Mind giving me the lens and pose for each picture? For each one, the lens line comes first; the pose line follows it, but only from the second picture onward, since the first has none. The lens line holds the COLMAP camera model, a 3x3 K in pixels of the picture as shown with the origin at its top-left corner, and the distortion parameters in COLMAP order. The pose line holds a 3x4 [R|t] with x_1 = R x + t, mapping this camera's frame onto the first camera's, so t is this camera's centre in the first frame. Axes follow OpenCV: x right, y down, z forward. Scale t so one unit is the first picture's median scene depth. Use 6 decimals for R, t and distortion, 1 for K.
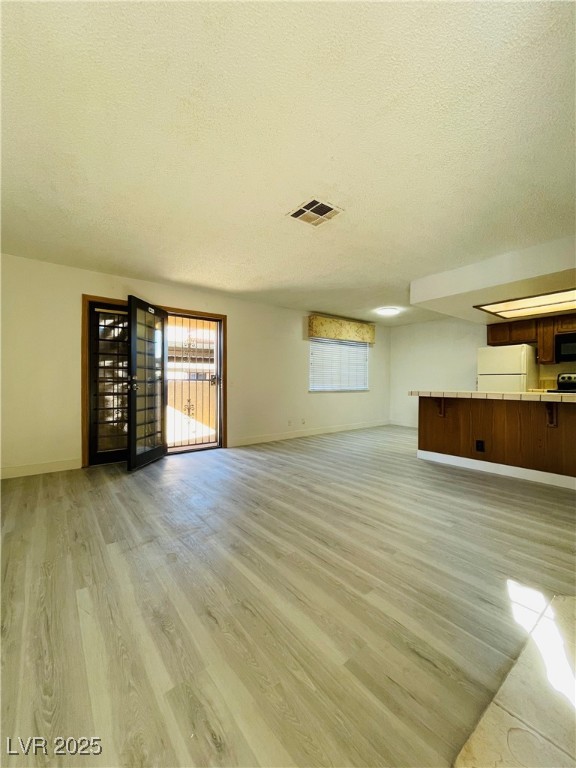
lens RADIAL K [[309.1, 0, 290.0], [0, 309.1, 382.8], [0, 0, 1]] dist [-0.001002, -0.000376]
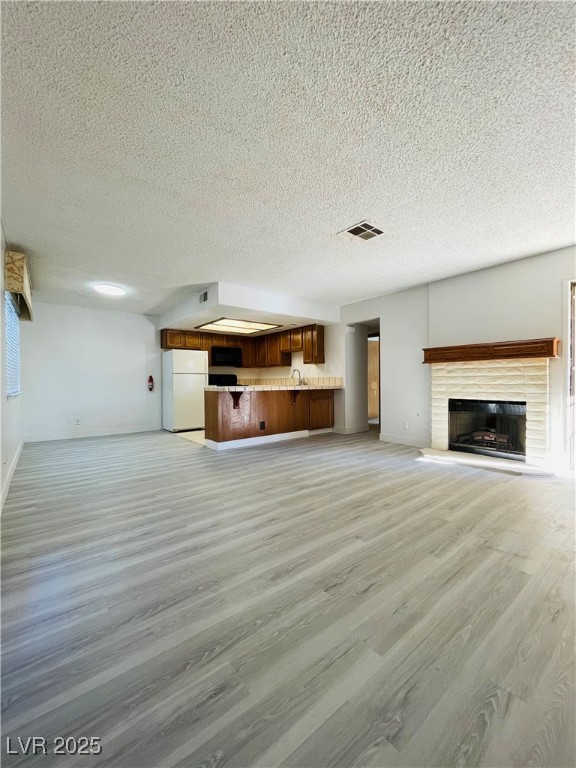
lens RADIAL K [[309.1, 0, 290.9], [0, 309.1, 384.6], [0, 0, 1]] dist [-0.001002, -0.000376]
pose [[-0.011902, -0.009340, 0.999886, -1.015044], [0.008171, 0.999922, 0.009438, 0.013543], [-0.999896, 0.008282, -0.011824, 1.195675]]
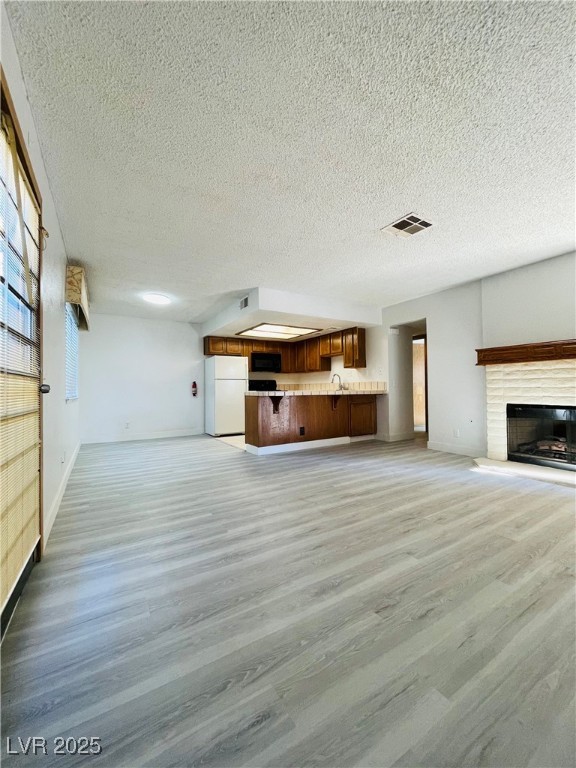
lens RADIAL K [[309.1, 0, 291.2], [0, 309.1, 384.6], [0, 0, 1]] dist [-0.001002, -0.000376]
pose [[0.110929, 0.011976, 0.993756, -0.982128], [0.011785, 0.999841, -0.013365, 0.025380], [-0.993758, 0.013194, 0.110770, 1.206474]]
